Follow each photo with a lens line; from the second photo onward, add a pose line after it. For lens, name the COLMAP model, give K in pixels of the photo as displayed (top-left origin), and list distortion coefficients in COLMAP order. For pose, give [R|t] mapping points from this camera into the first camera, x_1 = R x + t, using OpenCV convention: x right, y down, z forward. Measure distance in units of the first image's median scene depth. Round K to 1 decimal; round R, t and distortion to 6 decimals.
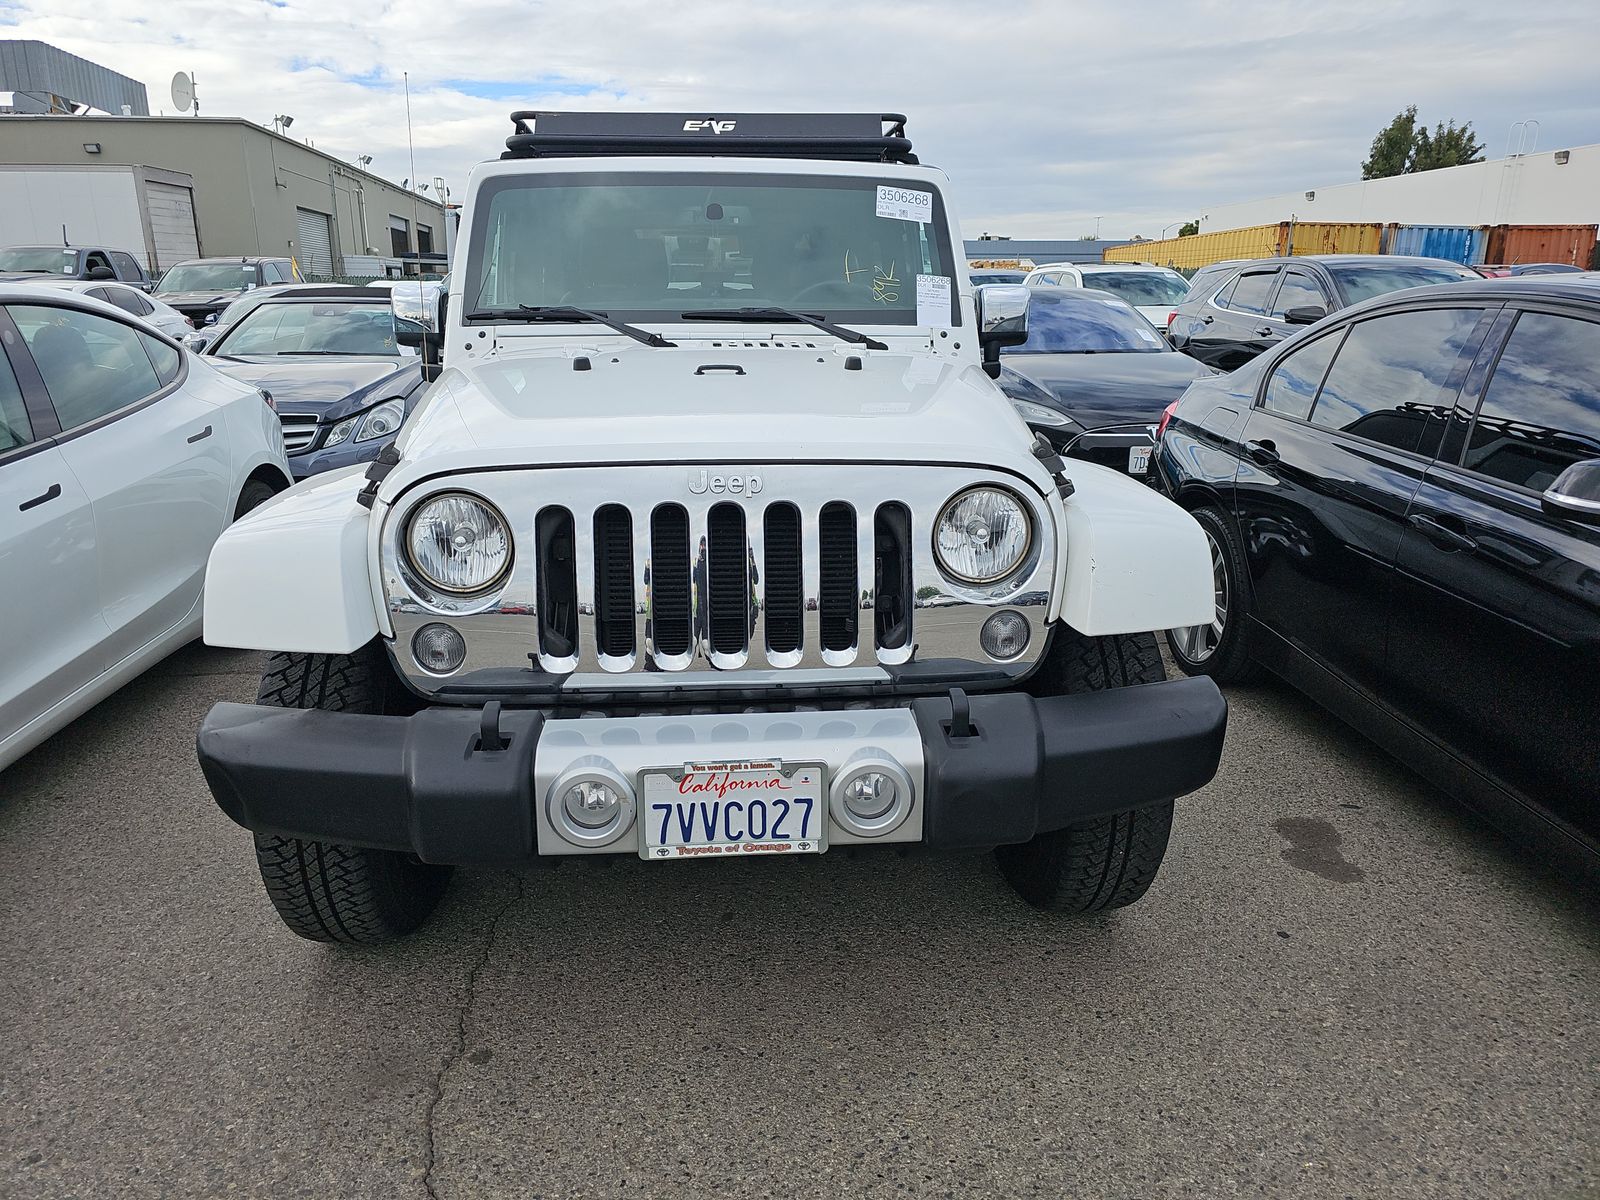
lens RADIAL K [[1078.4, 0, 800.0], [0, 1078.4, 600.0], [0, 0, 1]] dist [0.050099, -0.059594]
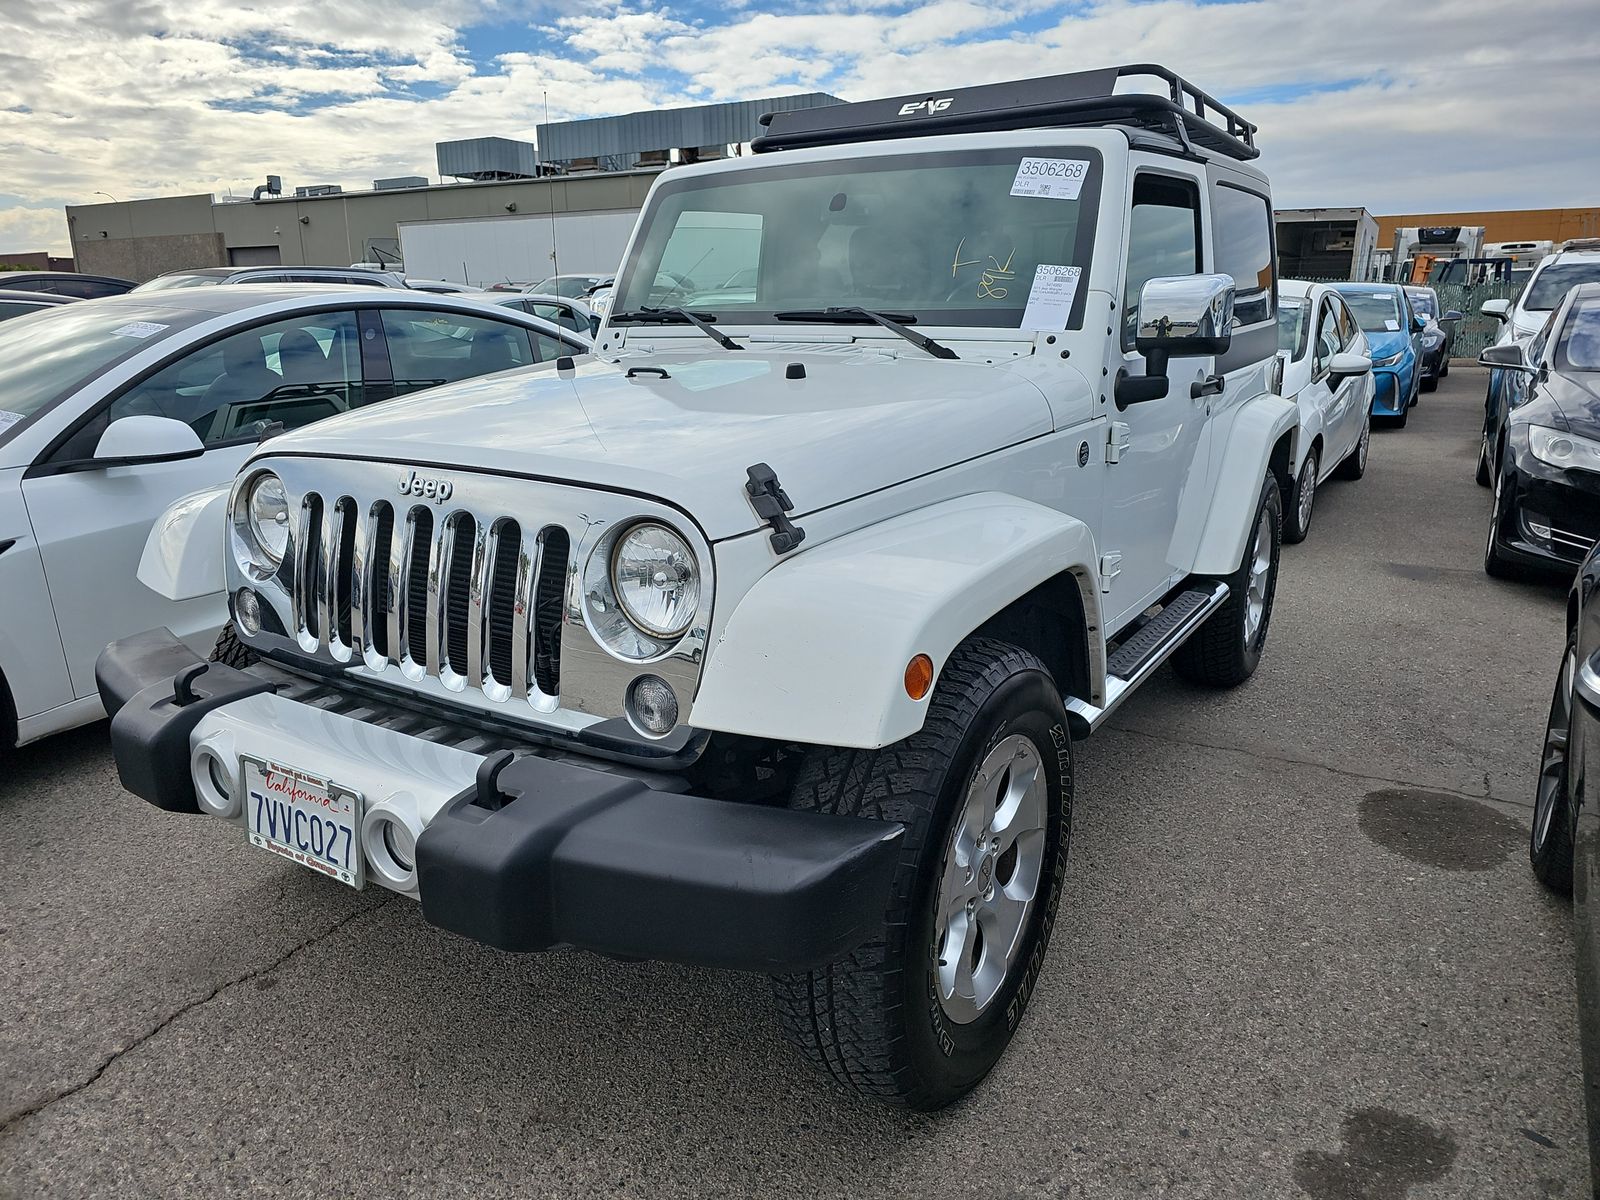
lens RADIAL K [[1078.4, 0, 800.0], [0, 1078.4, 600.0], [0, 0, 1]] dist [0.050099, -0.059594]
pose [[0.799060, 0.151141, -0.581945, 0.491994], [-0.154059, 0.987045, 0.044816, -0.066443], [0.581179, 0.053843, 0.811992, 0.267830]]
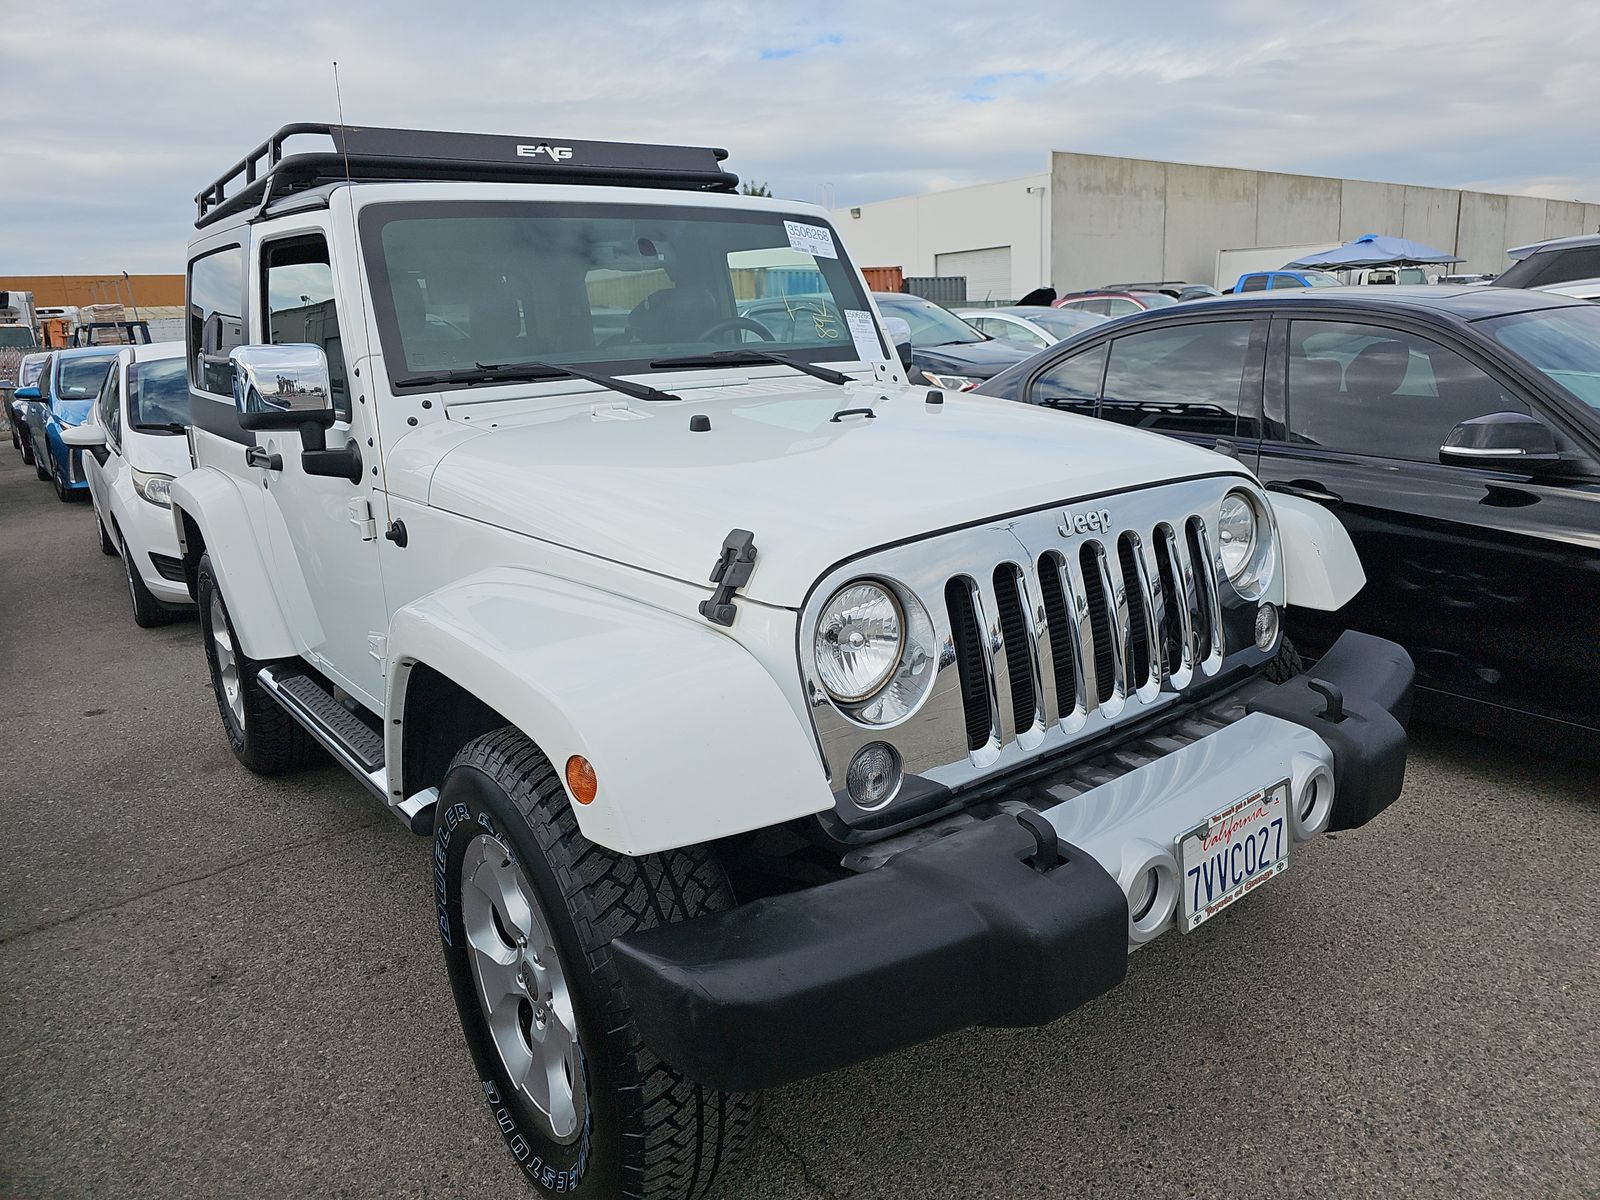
lens RADIAL K [[1067.3, 0, 841.7], [0, 1067.3, 593.0], [0, 0, 1]] dist [0.030857, -0.035385]
pose [[0.823947, -0.175341, 0.538857, -0.482034], [0.197685, 0.980124, 0.016655, -0.067658], [-0.531067, 0.092801, 0.842233, 0.214683]]
